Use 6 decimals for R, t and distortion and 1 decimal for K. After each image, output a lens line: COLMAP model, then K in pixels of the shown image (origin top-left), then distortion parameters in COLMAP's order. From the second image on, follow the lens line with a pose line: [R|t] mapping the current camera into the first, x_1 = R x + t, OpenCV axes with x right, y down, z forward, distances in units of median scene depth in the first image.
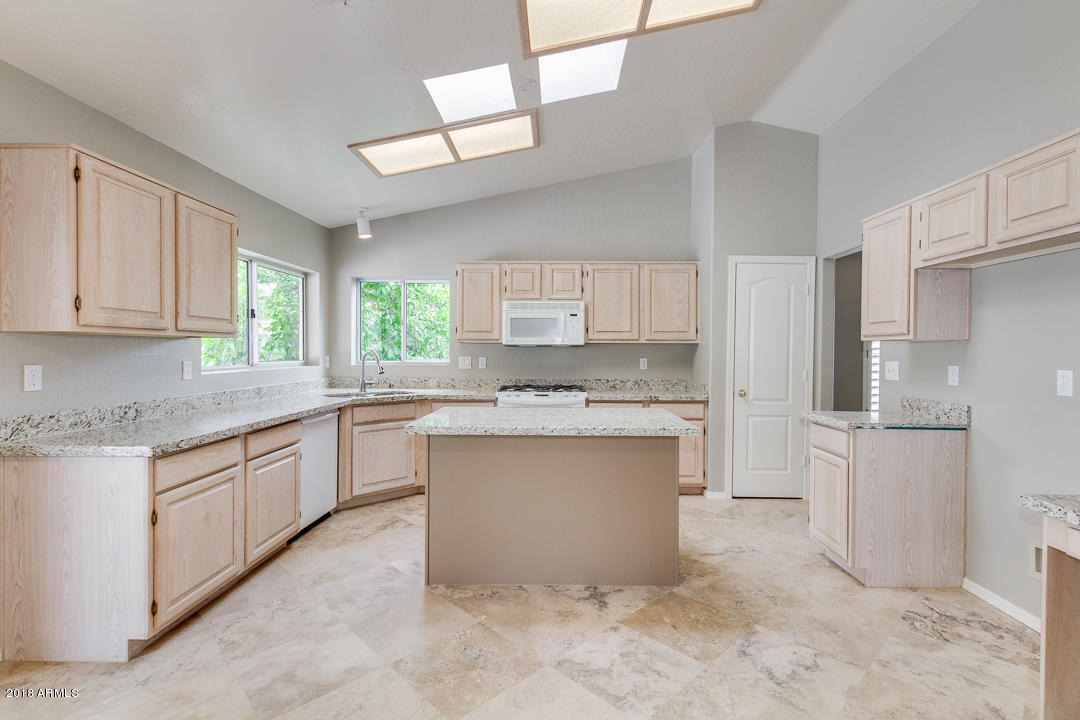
lens RADIAL K [[508.9, 0, 551.2], [0, 508.9, 352.3], [0, 0, 1]] dist [0.010986, -0.004482]
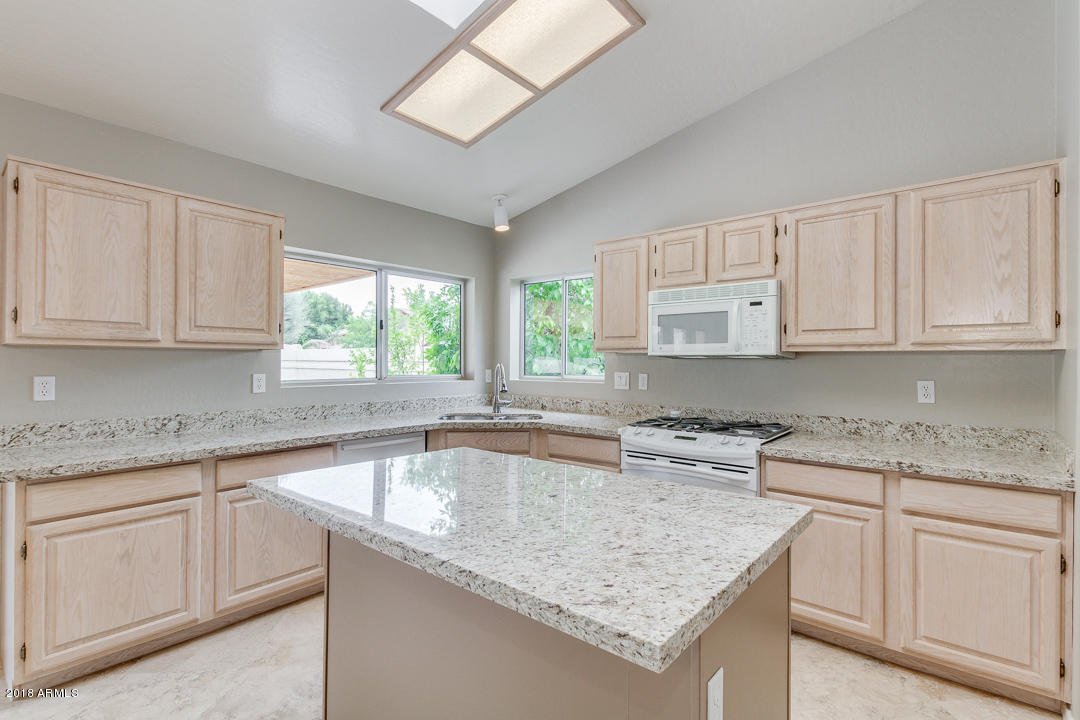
lens RADIAL K [[508.9, 0, 549.8], [0, 508.9, 359.6], [0, 0, 1]] dist [0.010986, -0.004482]
pose [[0.778079, -0.001899, -0.628164, 0.329398], [-0.005311, 0.999940, -0.009602, -0.003931], [0.628144, 0.010807, 0.778022, 0.579596]]
